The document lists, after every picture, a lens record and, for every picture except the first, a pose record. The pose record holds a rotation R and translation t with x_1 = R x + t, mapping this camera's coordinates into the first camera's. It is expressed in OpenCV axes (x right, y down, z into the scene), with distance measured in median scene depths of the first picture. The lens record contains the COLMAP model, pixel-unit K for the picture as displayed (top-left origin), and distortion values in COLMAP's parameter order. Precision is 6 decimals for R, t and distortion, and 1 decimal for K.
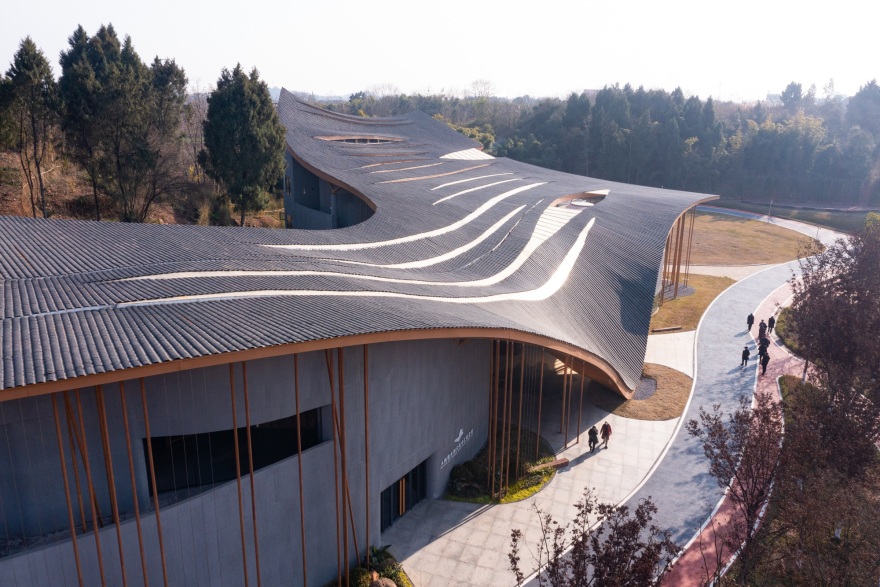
lens RADIAL K [[805.0, 0, 440.0], [0, 805.0, 293.5], [0, 0, 1]] dist [0.006423, -0.003163]
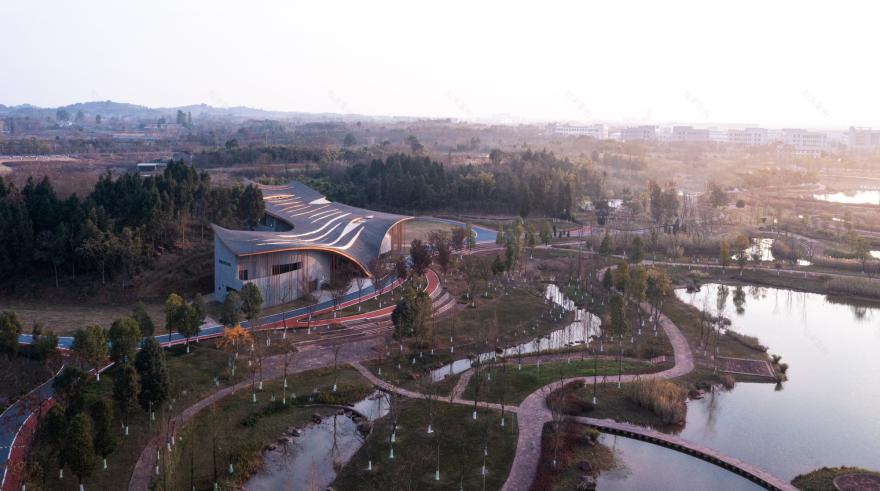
lens RADIAL K [[751.8, 0, 440.0], [0, 751.8, 245.5], [0, 0, 1]] dist [-0.003283, -0.000415]
pose [[0.978496, -0.031779, 0.203804, -0.121292], [0.045349, 0.997029, -0.062258, 0.182979], [-0.201220, 0.070162, 0.977030, -1.992790]]
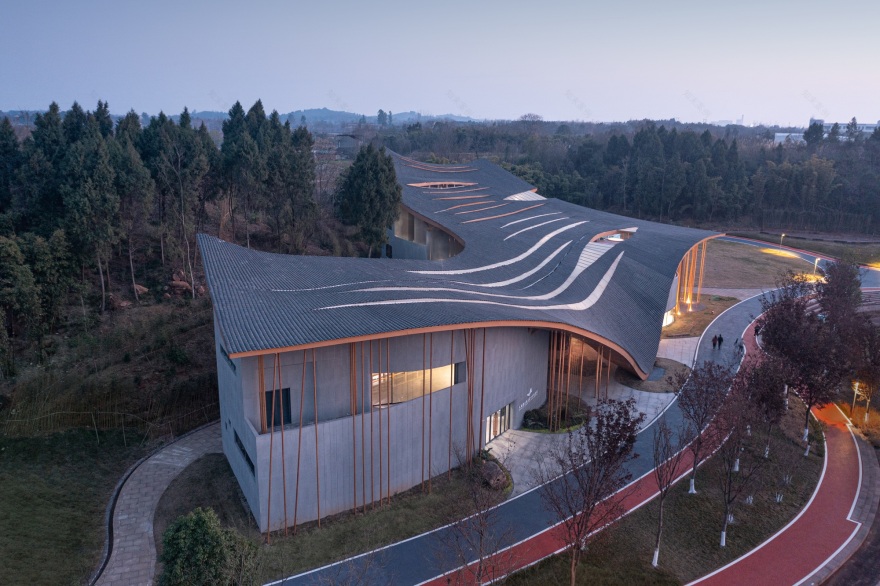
lens RADIAL K [[805.0, 0, 440.0], [0, 805.0, 293.0], [0, 0, 1]] dist [0.006423, -0.003163]
pose [[0.998581, 0.015704, -0.050886, -0.049615], [-0.016880, 0.999598, -0.022774, 0.012835], [0.050508, 0.023601, 0.998445, -0.396065]]
